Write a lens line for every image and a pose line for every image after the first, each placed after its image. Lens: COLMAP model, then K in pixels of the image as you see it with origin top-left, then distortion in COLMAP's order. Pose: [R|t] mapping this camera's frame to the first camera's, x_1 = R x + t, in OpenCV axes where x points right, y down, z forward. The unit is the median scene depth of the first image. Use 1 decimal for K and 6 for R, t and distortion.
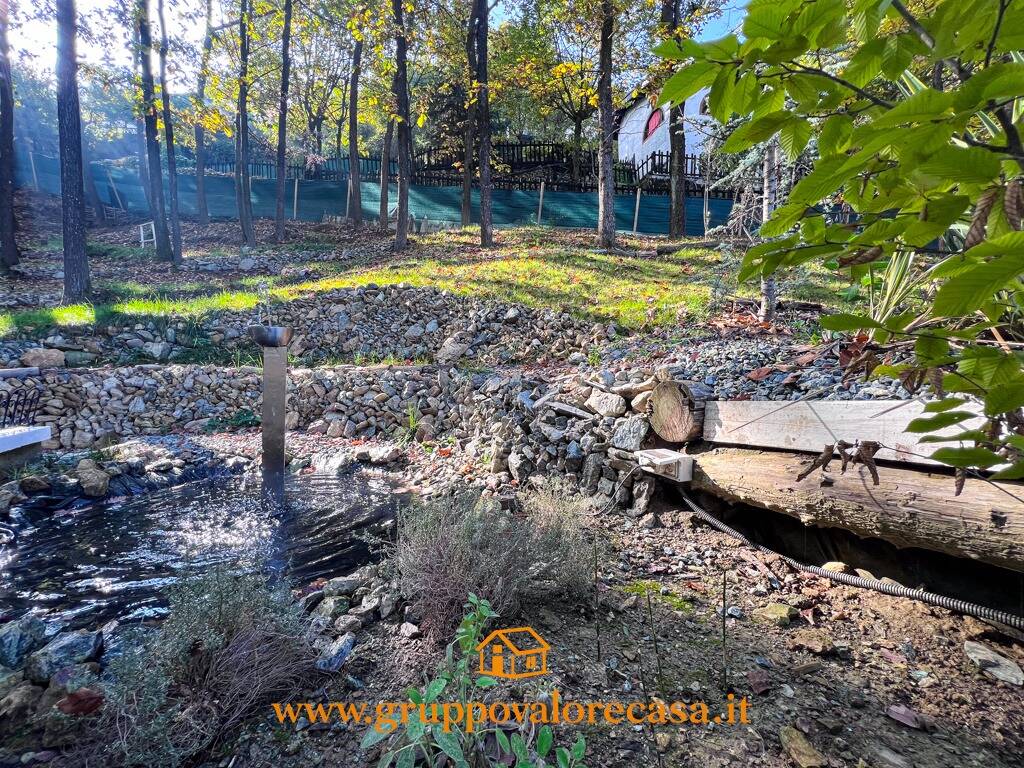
lens RADIAL K [[407.5, 0, 511.5], [0, 407.5, 381.9], [0, 0, 1]] dist [-0.002061, -0.000225]
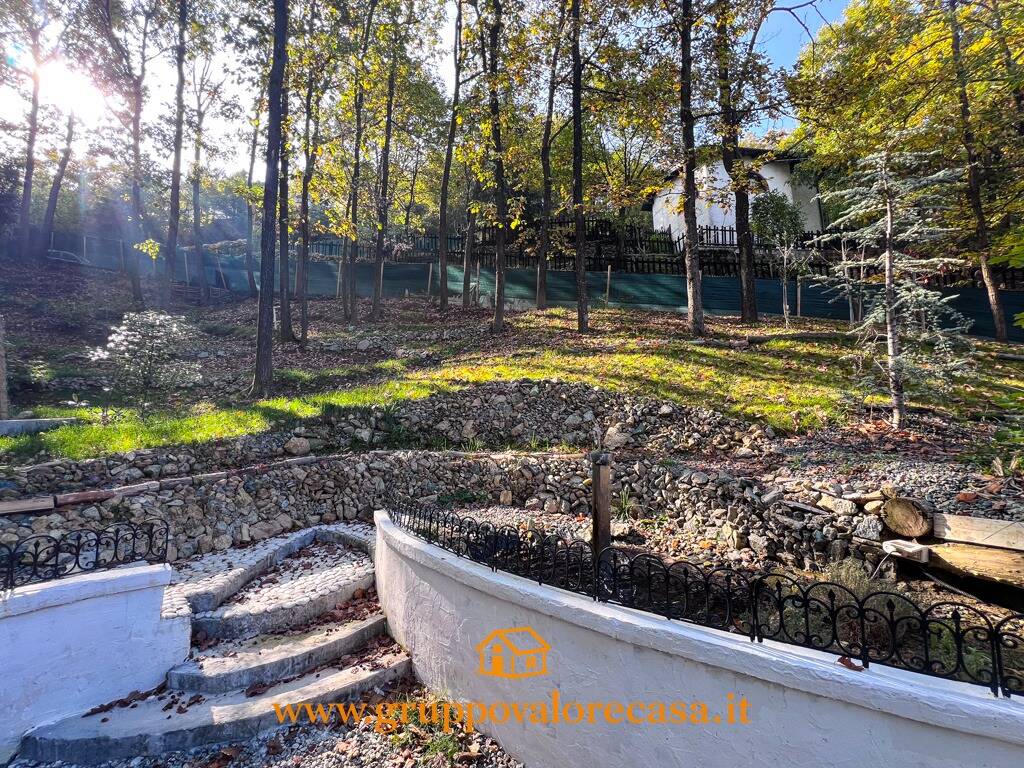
lens RADIAL K [[407.5, 0, 511.4], [0, 407.5, 382.8], [0, 0, 1]] dist [-0.002061, -0.000225]
pose [[0.998633, -0.011051, -0.051083, -0.444568], [0.005038, 0.993192, -0.116379, -0.113638], [0.052021, 0.115963, 0.991890, -0.311080]]
